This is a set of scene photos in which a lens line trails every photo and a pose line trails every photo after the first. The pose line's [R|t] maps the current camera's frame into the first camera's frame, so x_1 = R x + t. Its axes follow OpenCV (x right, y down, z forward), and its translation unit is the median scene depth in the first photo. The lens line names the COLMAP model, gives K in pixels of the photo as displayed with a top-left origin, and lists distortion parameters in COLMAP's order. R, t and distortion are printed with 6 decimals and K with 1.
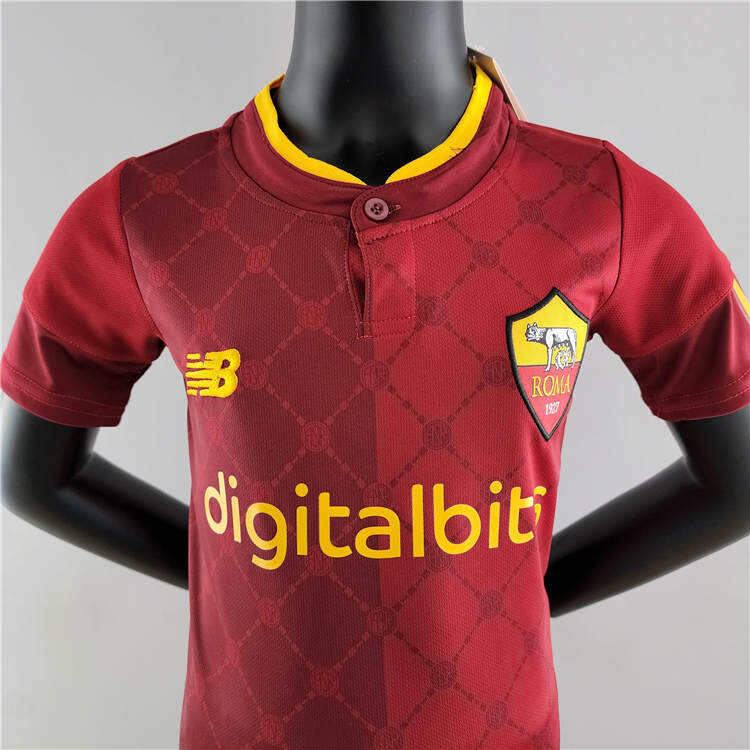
lens RADIAL K [[693.0, 0, 371.5], [0, 693.0, 357.9], [0, 0, 1]] dist [0.012054, 0.000000]
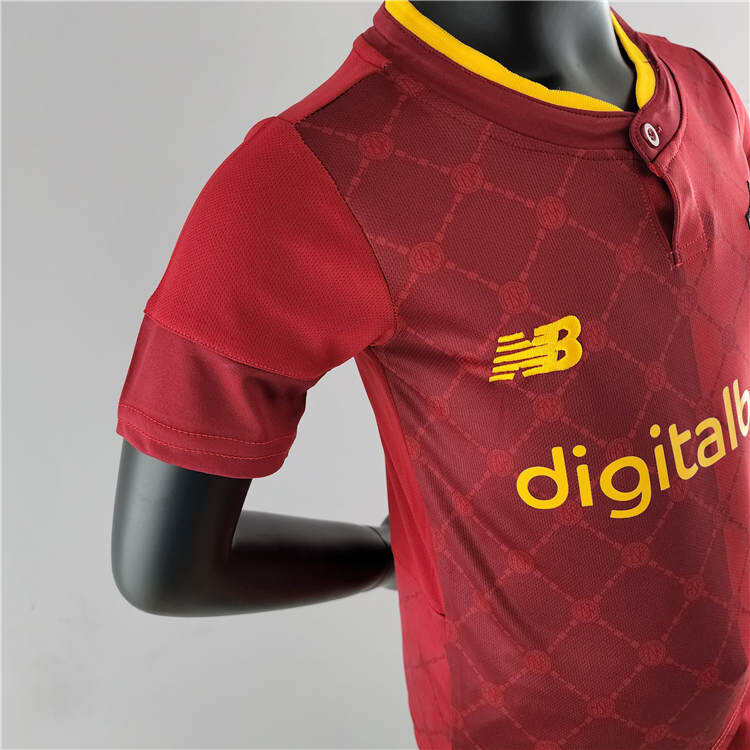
lens RADIAL K [[693.0, 0, 377.9], [0, 693.0, 375.3], [0, 0, 1]] dist [0.012054, 0.000000]
pose [[0.824162, -0.318362, 0.468404, -0.849618], [0.243678, 0.945916, 0.214159, -0.193168], [-0.511251, -0.062362, 0.857166, 0.333258]]
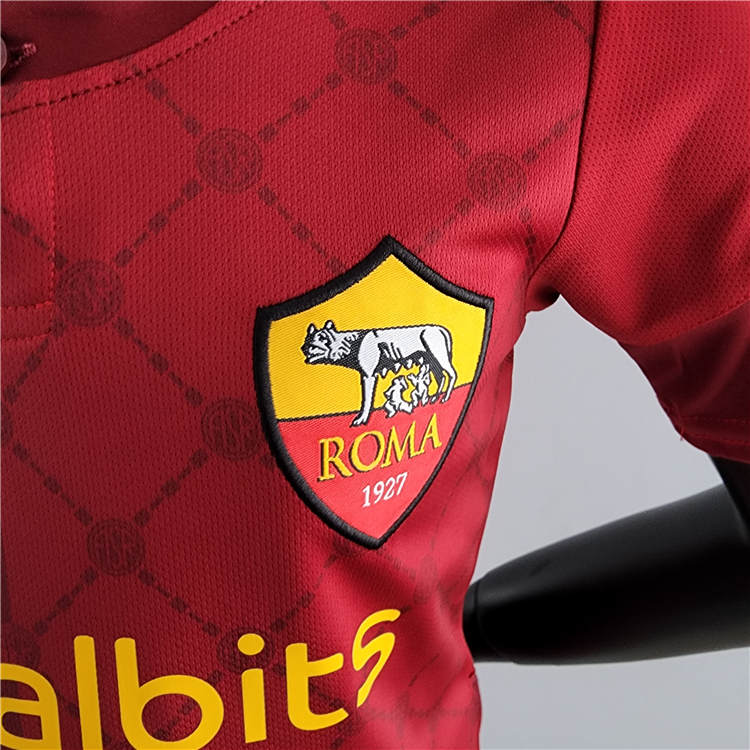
lens RADIAL K [[765.4, 0, 358.9], [0, 765.4, 365.9], [0, 0, 1]] dist [-0.014788, 0.000000]
pose [[0.989179, 0.050238, -0.137843, 0.316001], [-0.020960, 0.978299, 0.206137, -0.121099], [0.145207, -0.201017, 0.968766, 0.512033]]
